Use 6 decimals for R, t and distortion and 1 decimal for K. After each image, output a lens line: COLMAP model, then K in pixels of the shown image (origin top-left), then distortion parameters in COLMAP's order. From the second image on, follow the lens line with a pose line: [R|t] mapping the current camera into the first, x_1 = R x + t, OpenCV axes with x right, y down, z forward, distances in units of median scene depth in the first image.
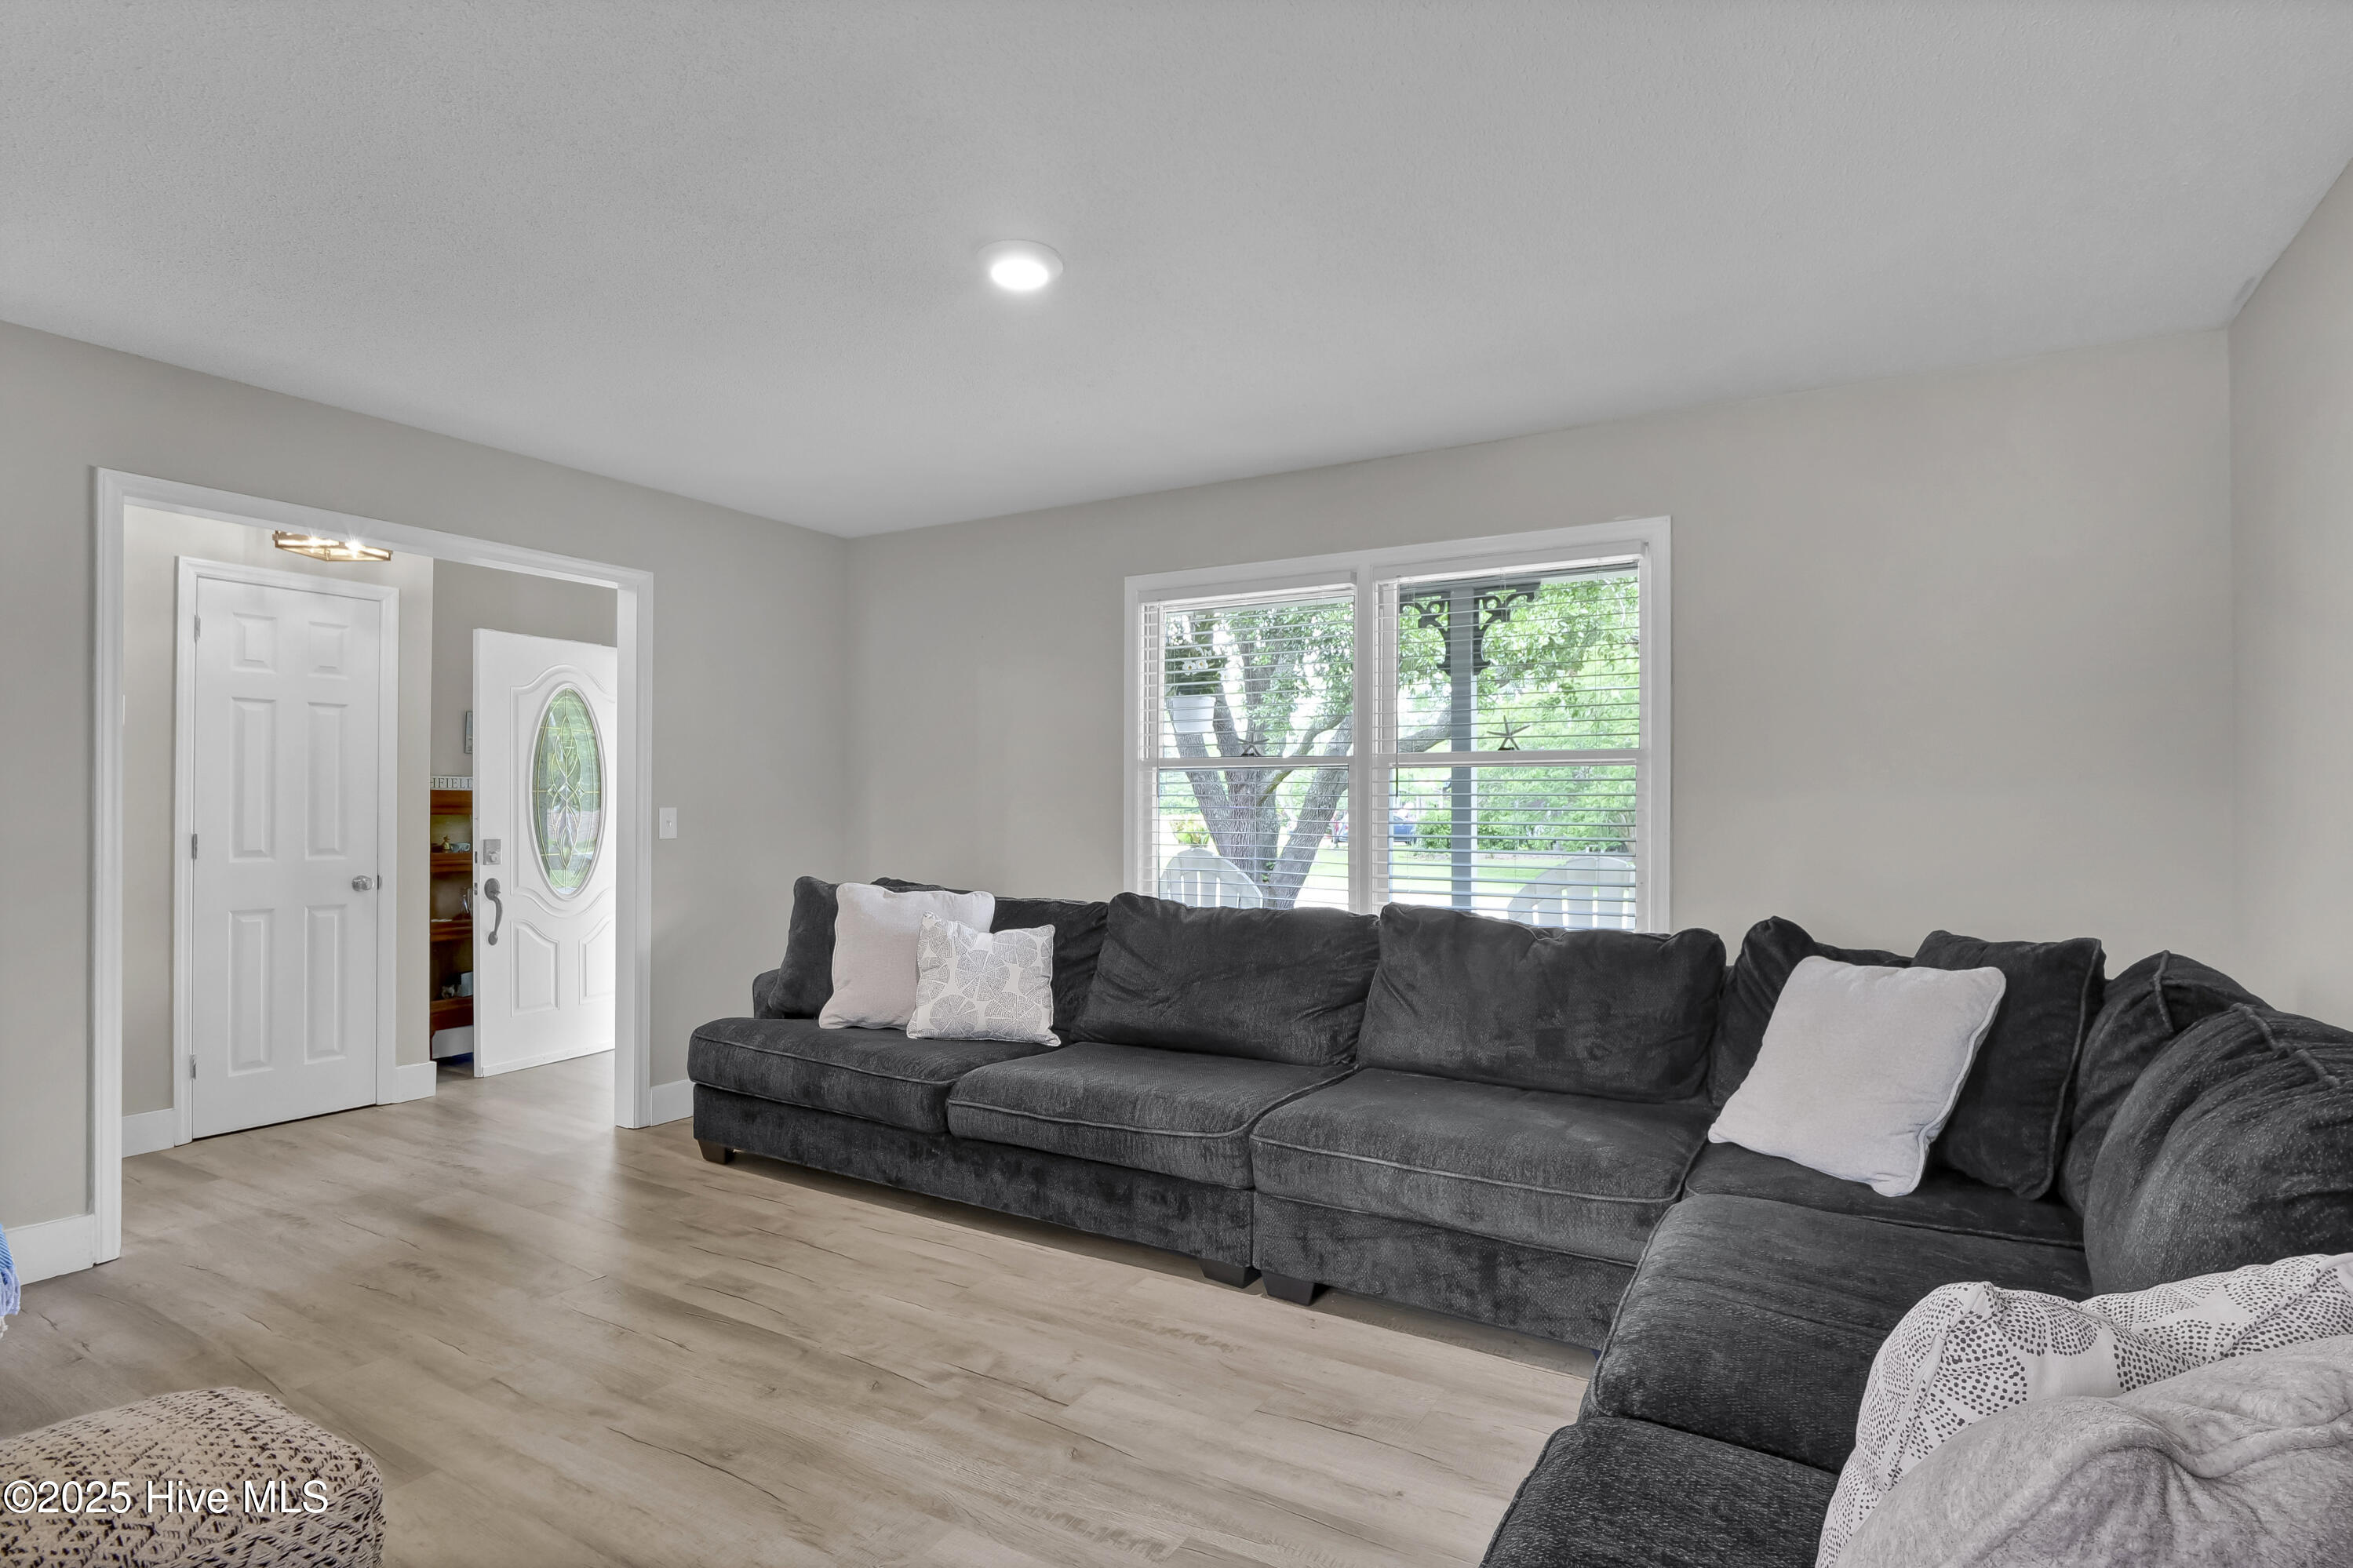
lens RADIAL K [[1177.0, 0, 1176.5], [0, 1177.0, 788.0], [0, 0, 1]] dist [-0.007370, -0.003534]
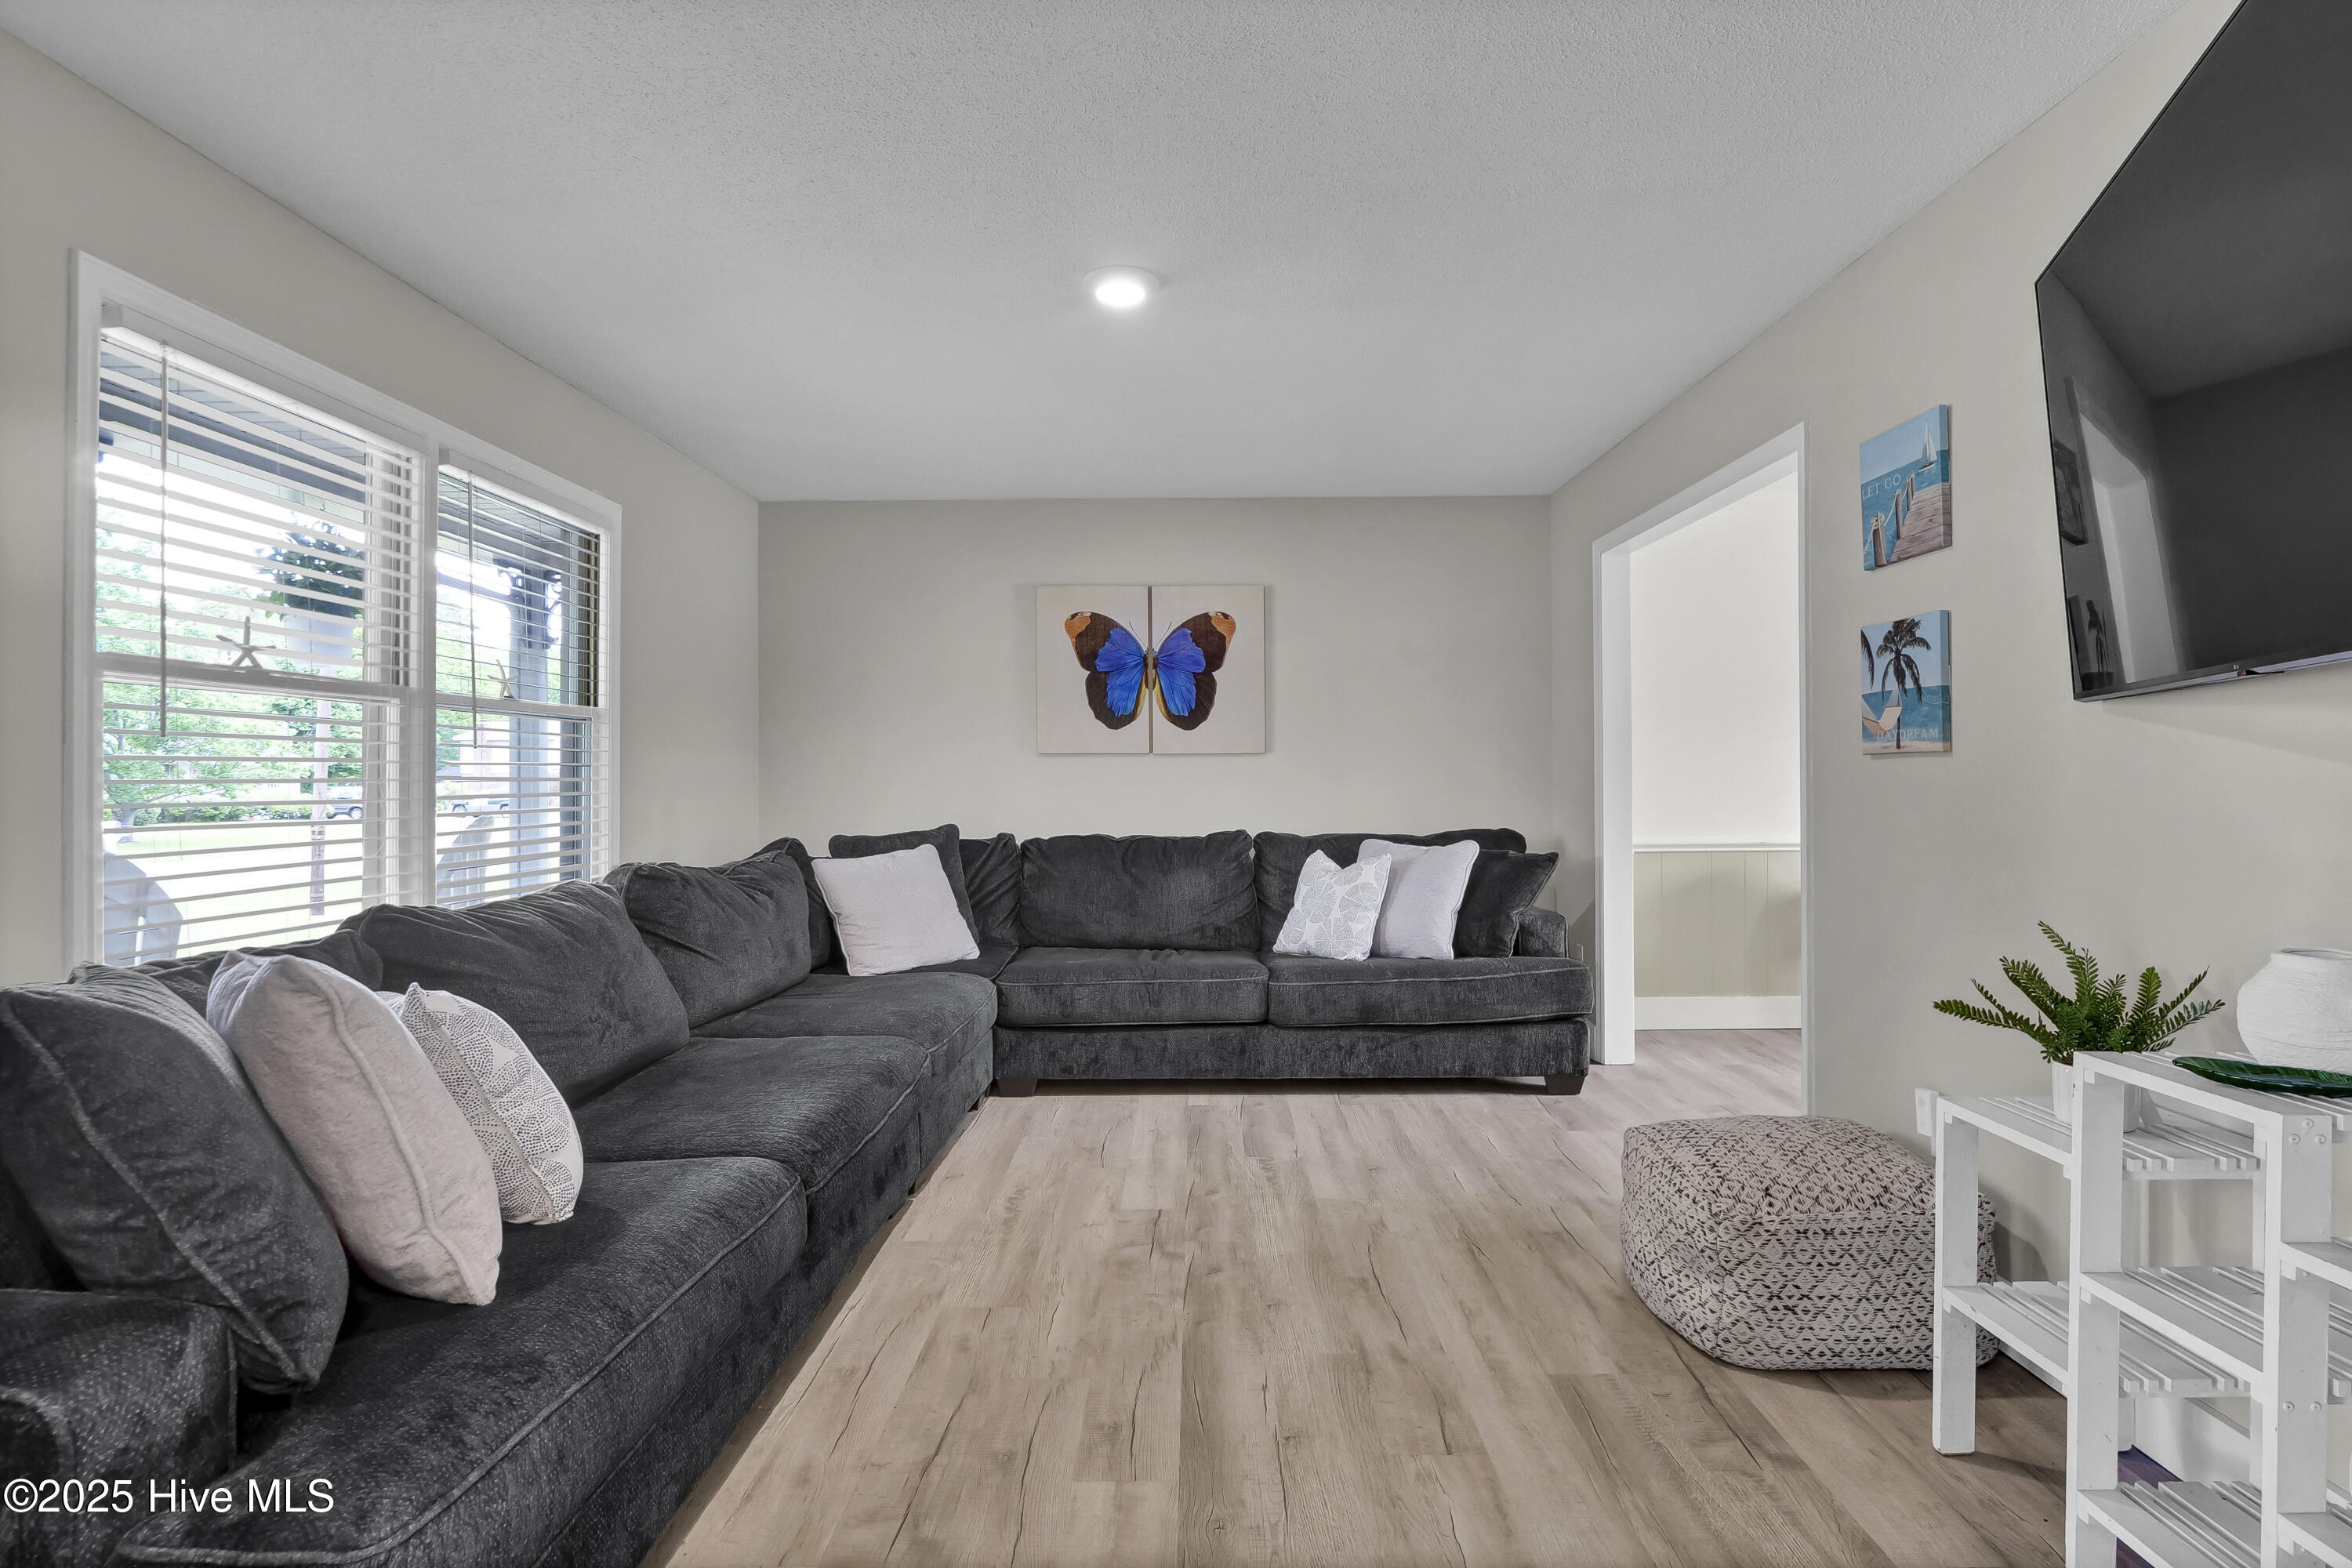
lens RADIAL K [[1176.7, 0, 1176.9], [0, 1176.7, 776.7], [0, 0, 1]] dist [-0.007370, -0.003534]
pose [[-0.490469, -0.001613, 0.871457, -1.163128], [-0.003843, 0.999993, -0.000312, 0.037924], [-0.871450, -0.003502, -0.490471, 1.517728]]
